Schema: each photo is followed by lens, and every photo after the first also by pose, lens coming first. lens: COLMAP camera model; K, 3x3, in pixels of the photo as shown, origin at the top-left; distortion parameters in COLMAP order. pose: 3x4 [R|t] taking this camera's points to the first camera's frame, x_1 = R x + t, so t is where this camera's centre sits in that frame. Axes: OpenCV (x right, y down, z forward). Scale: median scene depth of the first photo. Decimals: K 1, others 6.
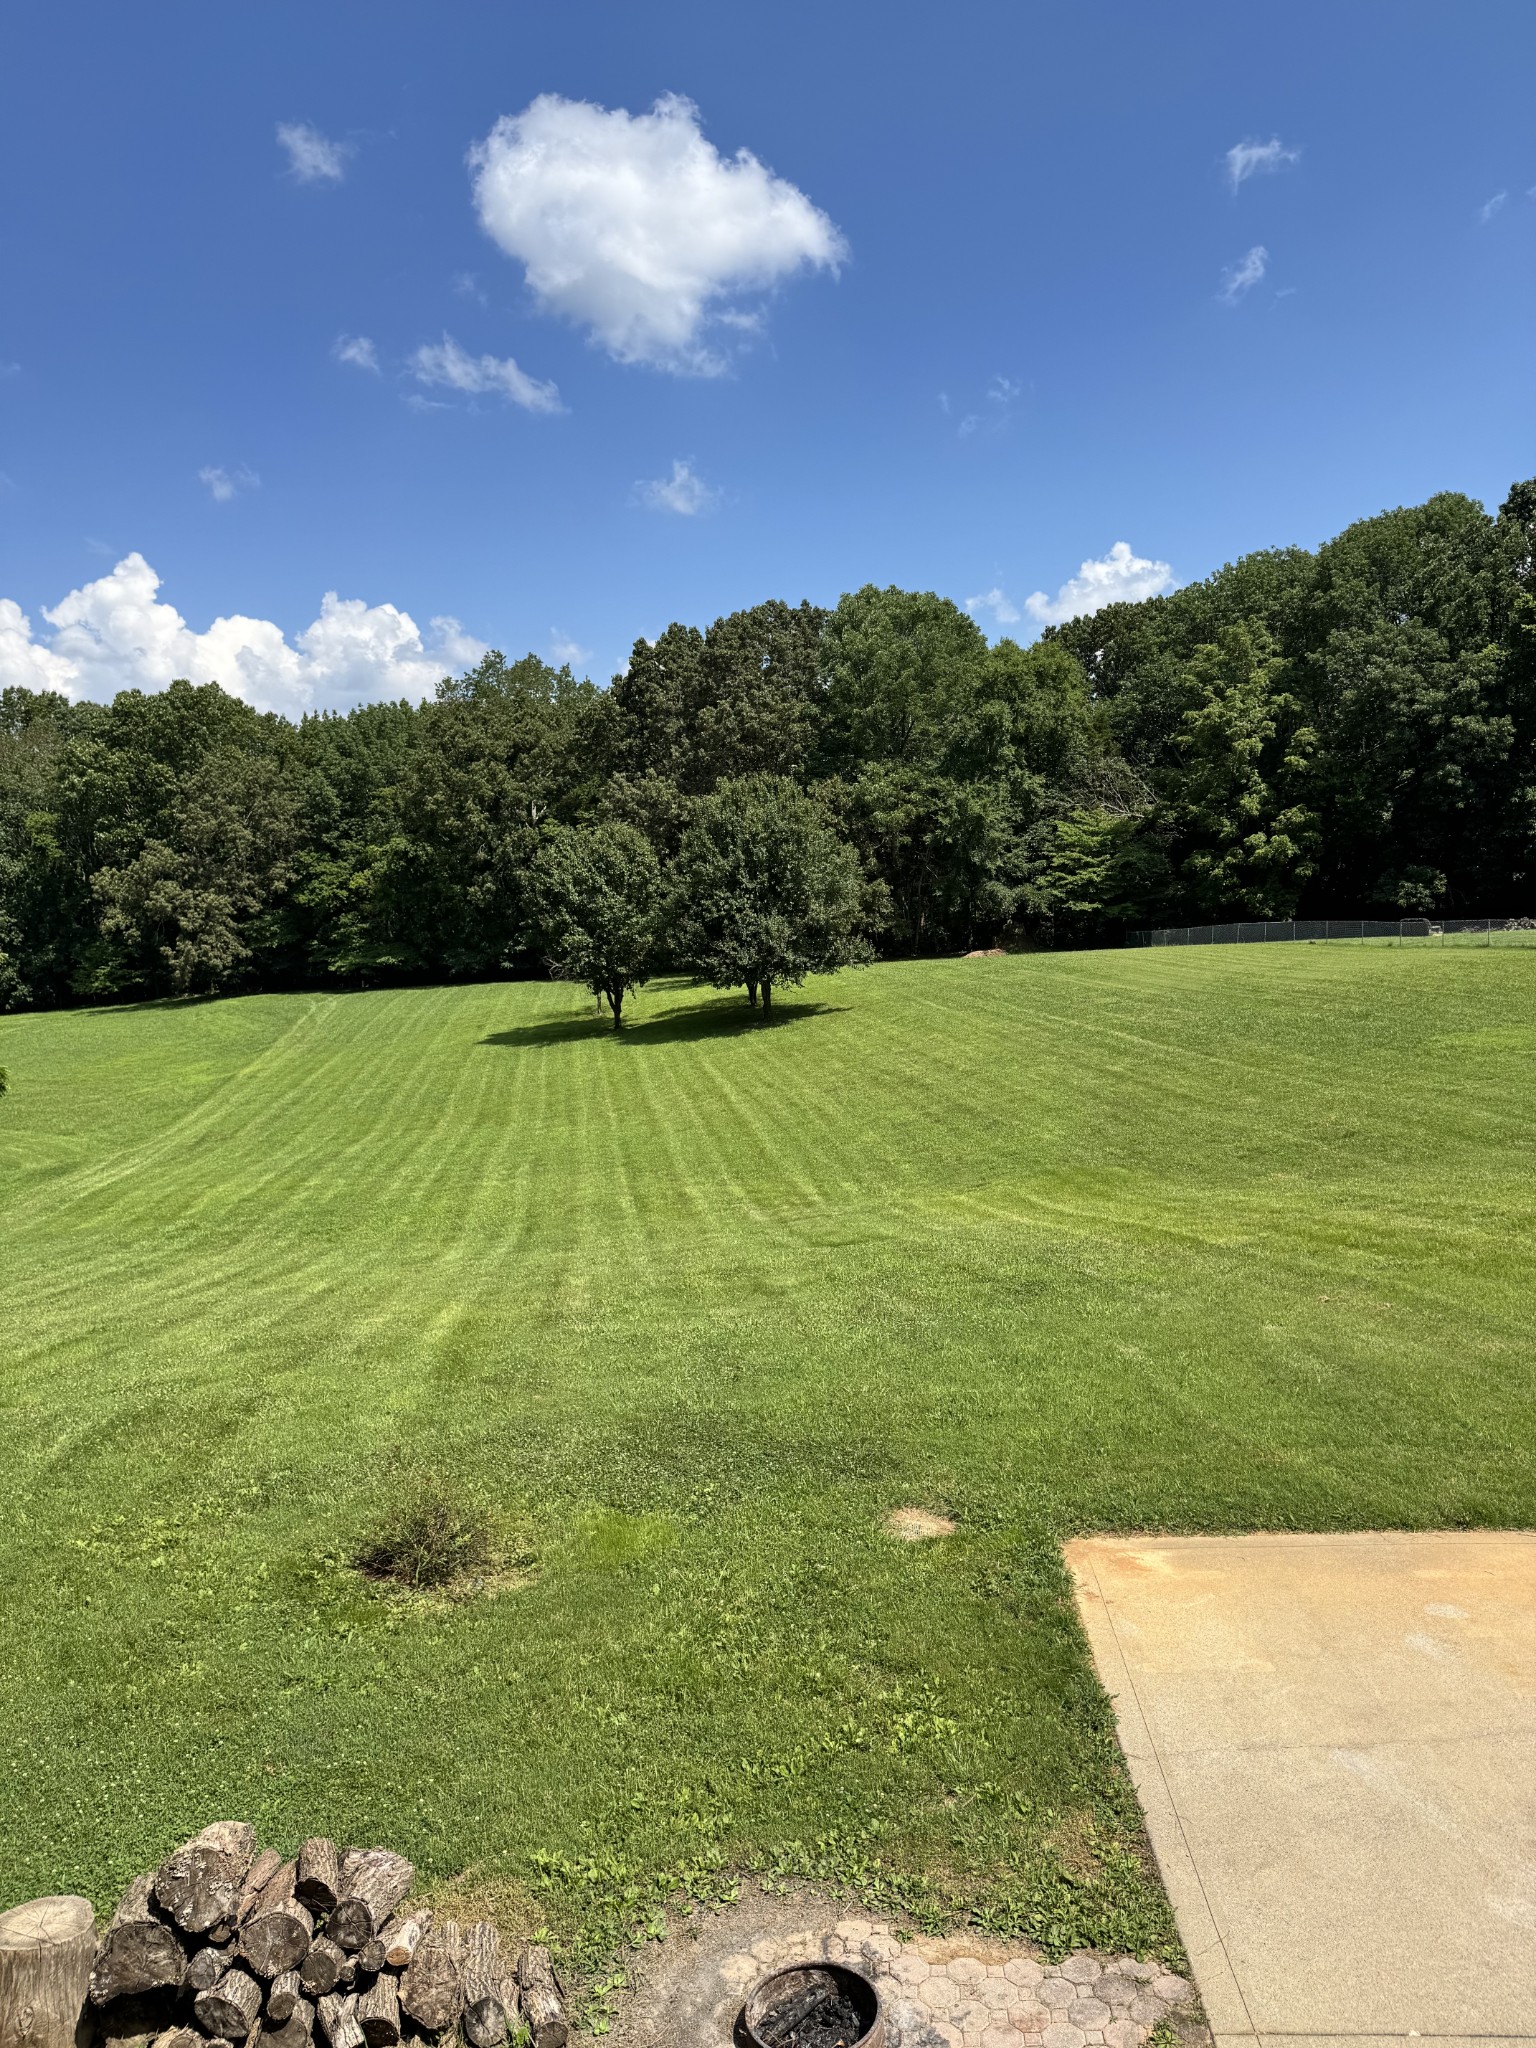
lens RADIAL K [[1484.5, 0, 755.4], [0, 1484.5, 1009.6], [0, 0, 1]] dist [0.082104, -0.107559]
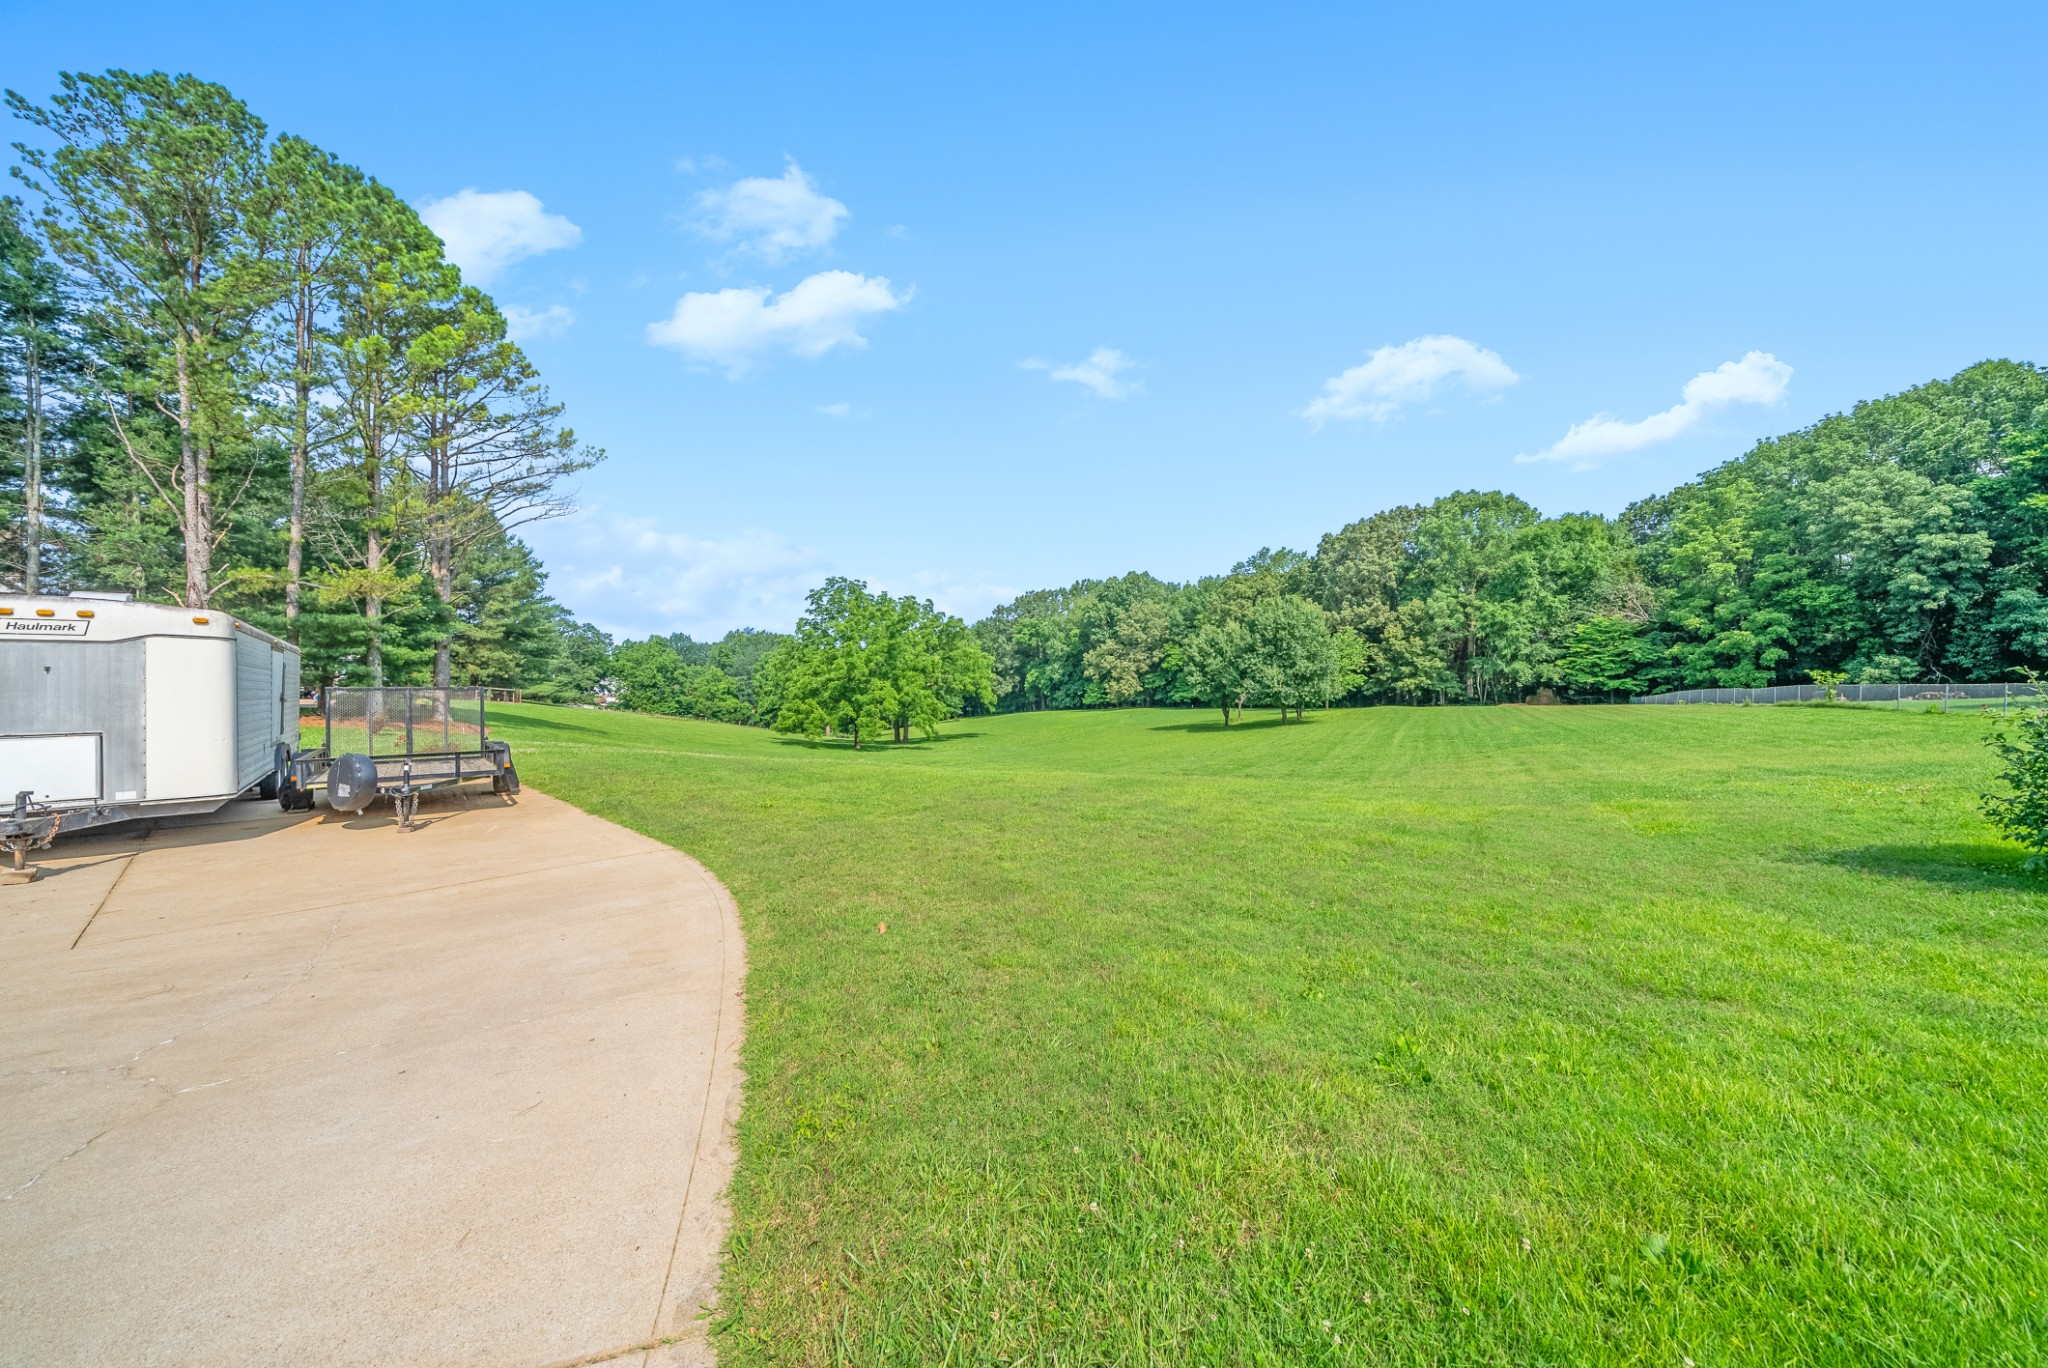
lens RADIAL K [[703.7, 0, 1010.1], [0, 703.7, 698.0], [0, 0, 1]] dist [-0.001882, -0.000421]
pose [[0.772434, 0.056635, -0.632564, 0.217104], [-0.086426, 0.996124, -0.016351, 0.012626], [0.629187, 0.067300, 0.774335, 0.068114]]
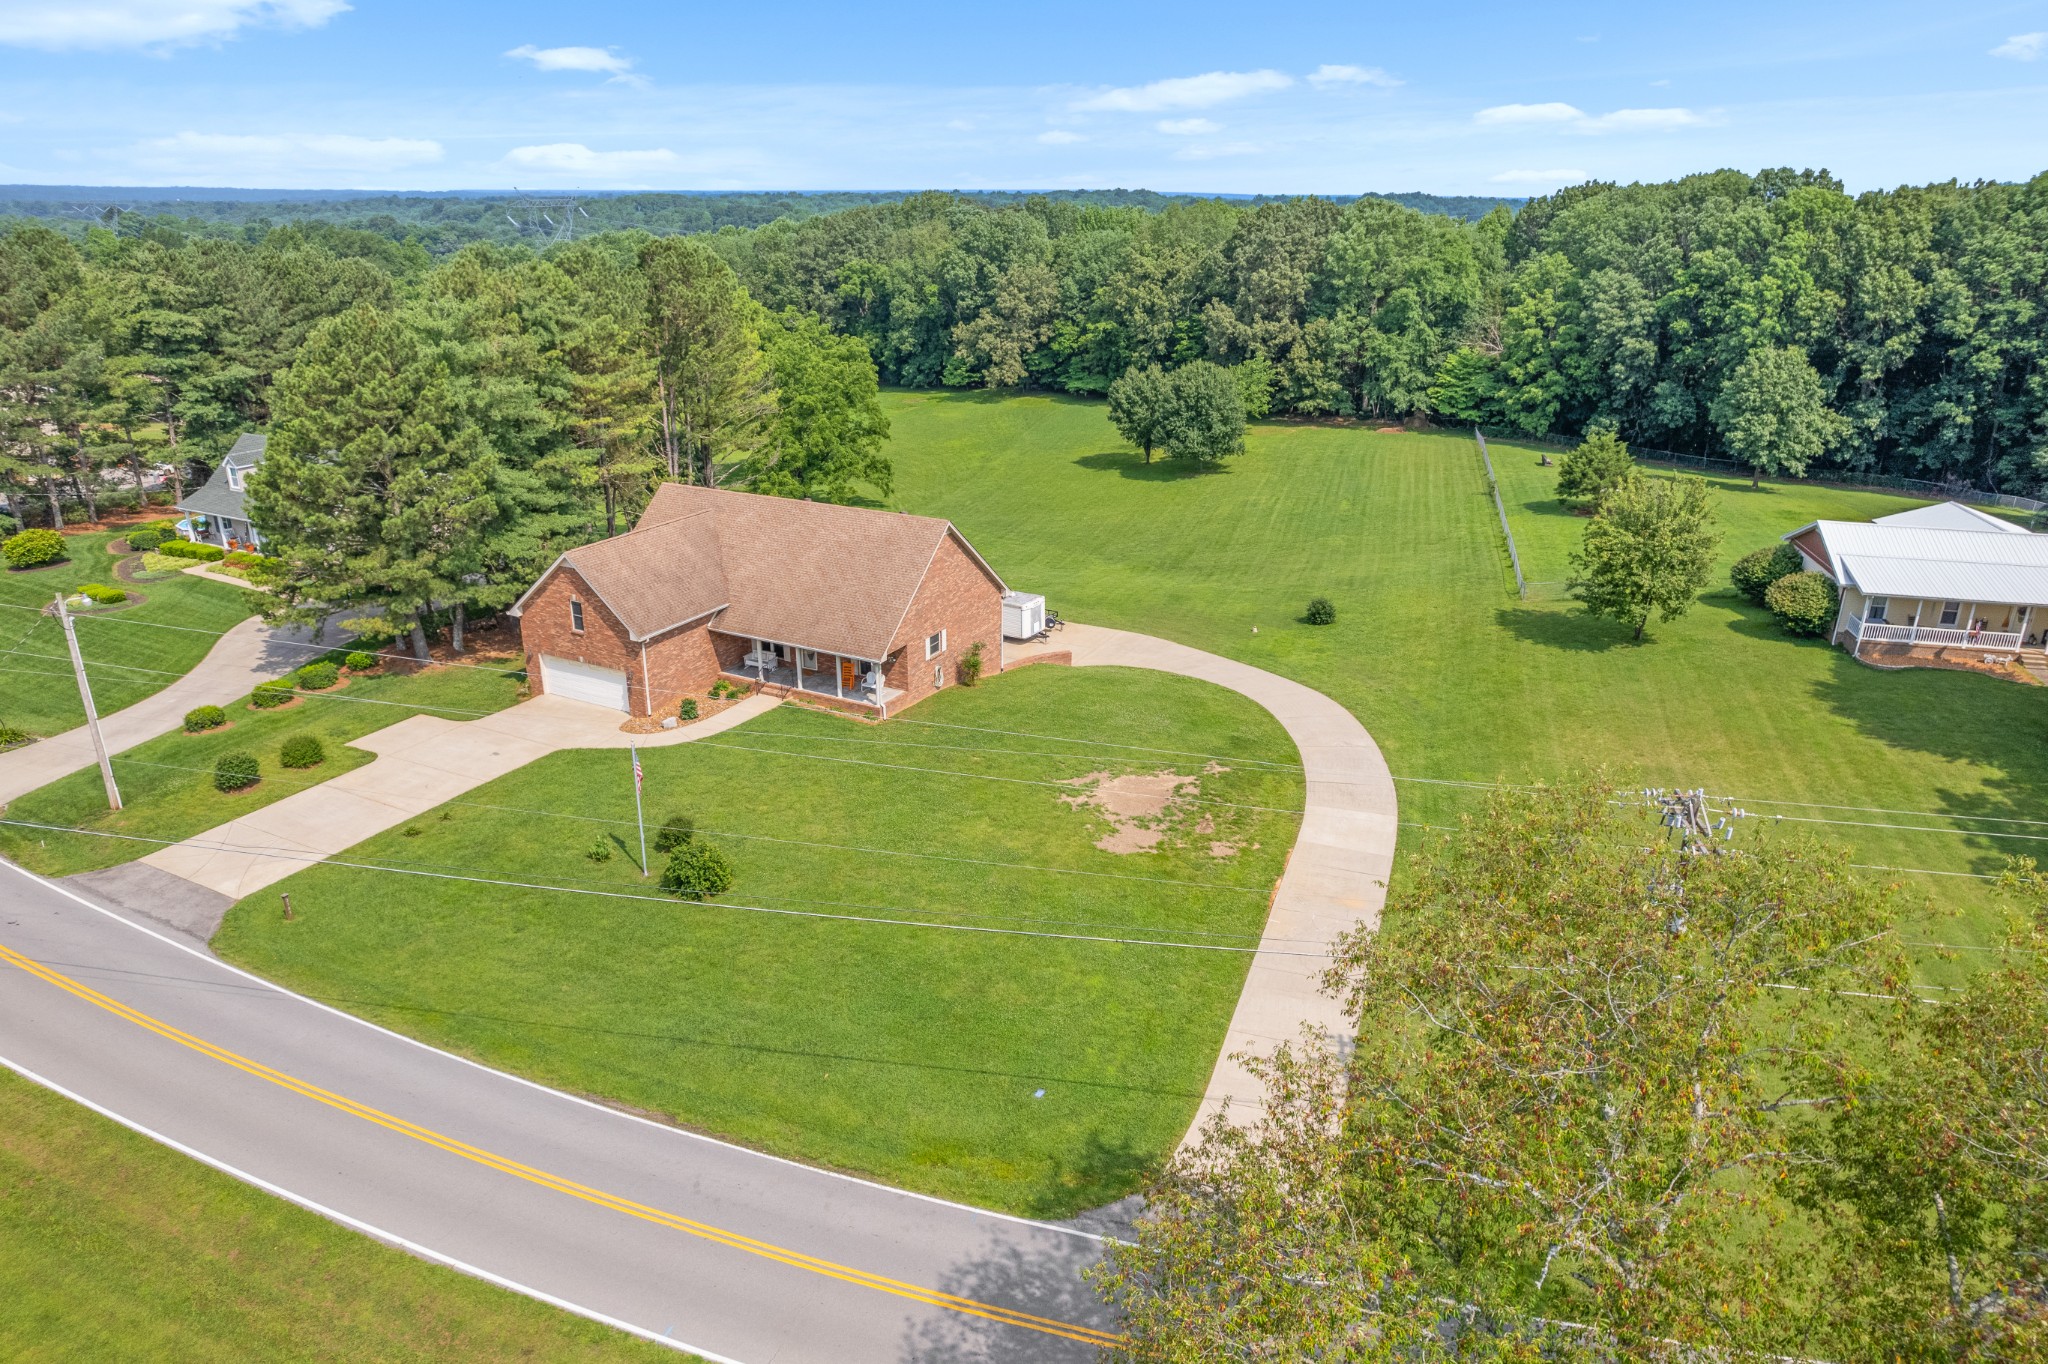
lens RADIAL K [[1331.3, 0, 1013.0], [0, 1331.3, 696.7], [0, 0, 1]] dist [-0.036468, 0.024403]
pose [[0.911756, 0.178948, -0.369700, 0.387578], [-0.067045, 0.952871, 0.295876, -0.172305], [0.405223, -0.244980, 0.880783, -0.653870]]
